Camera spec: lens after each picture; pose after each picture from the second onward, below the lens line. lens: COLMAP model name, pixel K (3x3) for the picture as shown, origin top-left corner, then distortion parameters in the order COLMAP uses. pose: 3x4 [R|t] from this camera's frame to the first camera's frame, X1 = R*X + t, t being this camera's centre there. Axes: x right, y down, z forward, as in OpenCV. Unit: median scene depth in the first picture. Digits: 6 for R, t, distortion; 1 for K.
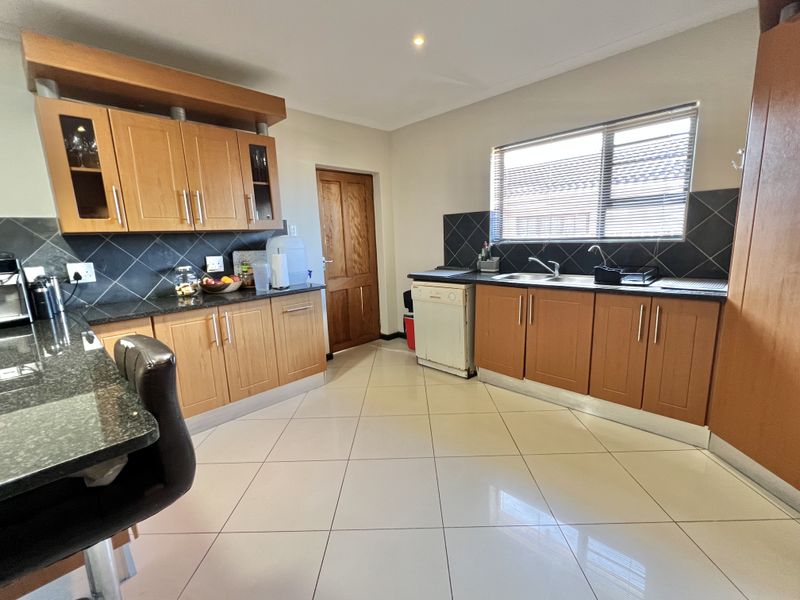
lens RADIAL K [[352.9, 0, 401.7], [0, 352.9, 301.1], [0, 0, 1]] dist [-0.001190, 0.000295]
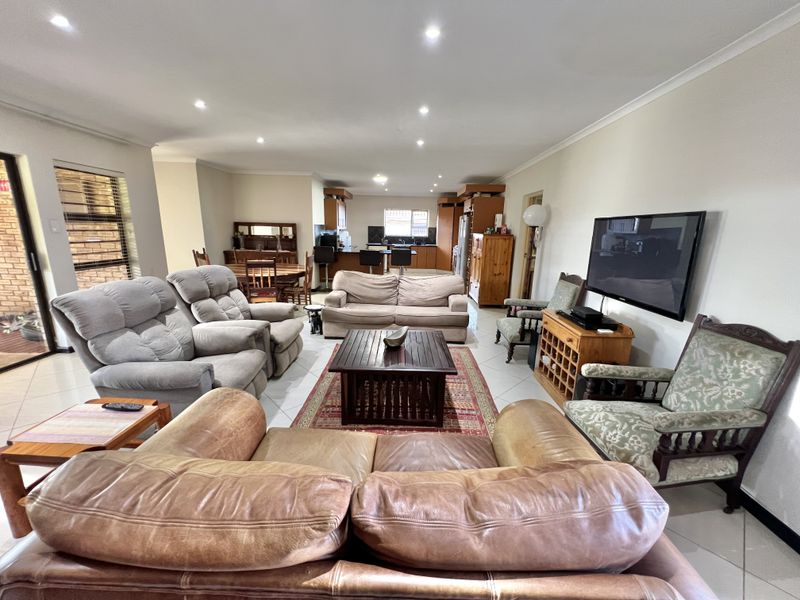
lens RADIAL K [[318.5, 0, 399.4], [0, 318.5, 301.4], [0, 0, 1]] dist [-0.002788, 0.000580]
pose [[0.733769, -0.096005, 0.672581, -2.193307], [0.065747, 0.995353, 0.070349, 0.325837], [-0.676210, -0.007400, 0.736672, -1.722764]]
